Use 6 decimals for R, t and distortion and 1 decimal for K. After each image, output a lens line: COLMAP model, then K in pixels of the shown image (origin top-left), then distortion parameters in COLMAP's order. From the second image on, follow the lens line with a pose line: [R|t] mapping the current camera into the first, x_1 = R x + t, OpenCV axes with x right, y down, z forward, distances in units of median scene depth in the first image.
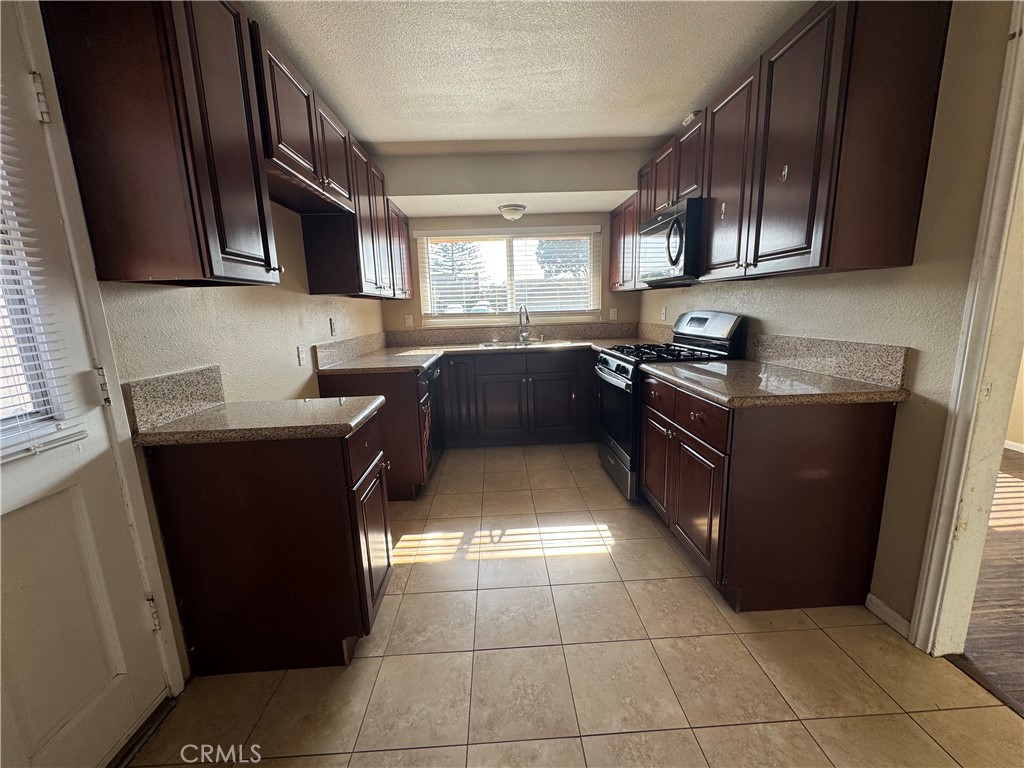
lens RADIAL K [[409.0, 0, 512.3], [0, 409.0, 385.1], [0, 0, 1]] dist [-0.001137, 0.000496]
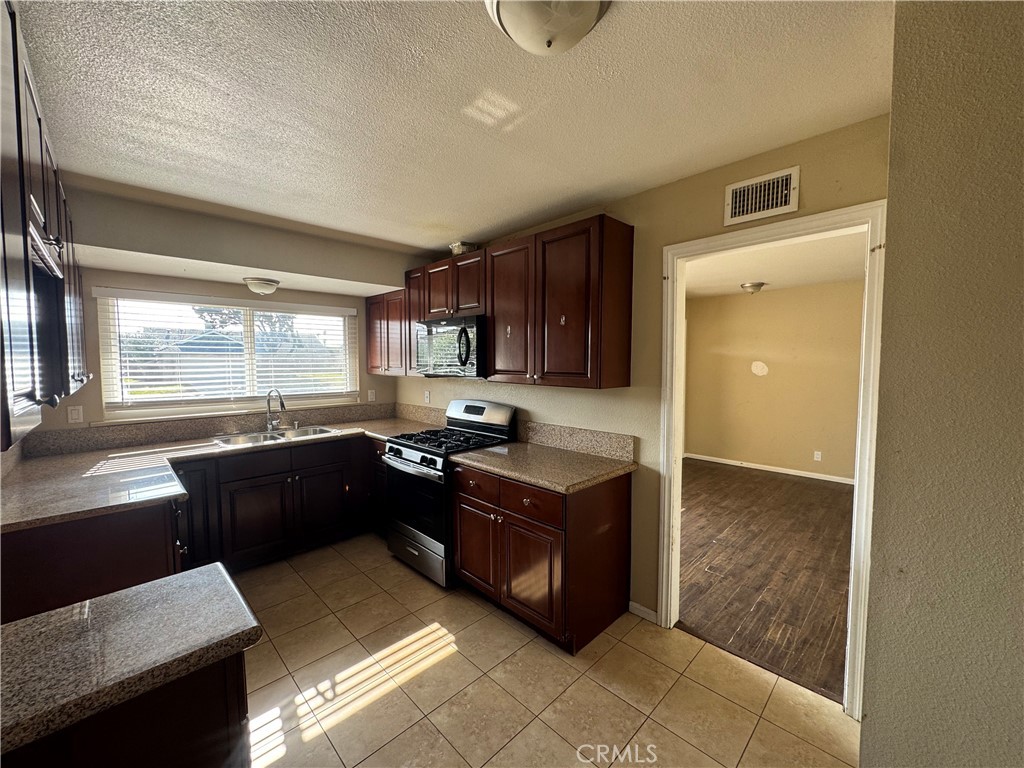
lens RADIAL K [[409.0, 0, 512.3], [0, 409.0, 385.1], [0, 0, 1]] dist [-0.001137, 0.000496]
pose [[0.738597, -0.010110, 0.674071, -0.306083], [0.103402, 0.989755, -0.098456, -0.115540], [-0.666170, 0.142420, 0.732075, 0.064940]]
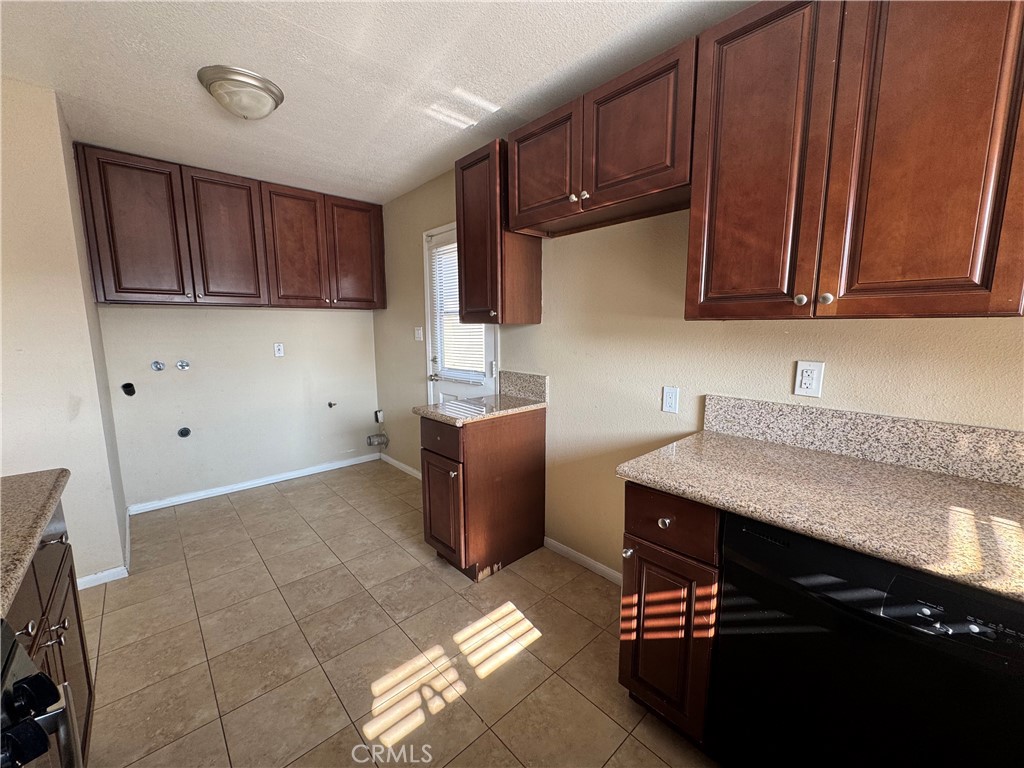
lens RADIAL K [[409.0, 0, 512.3], [0, 409.0, 385.1], [0, 0, 1]] dist [-0.001137, 0.000496]
pose [[-0.763671, 0.123254, -0.633731, 0.211165], [-0.093166, 0.950293, 0.297091, -0.308238], [0.638848, 0.285922, -0.714228, 1.385540]]
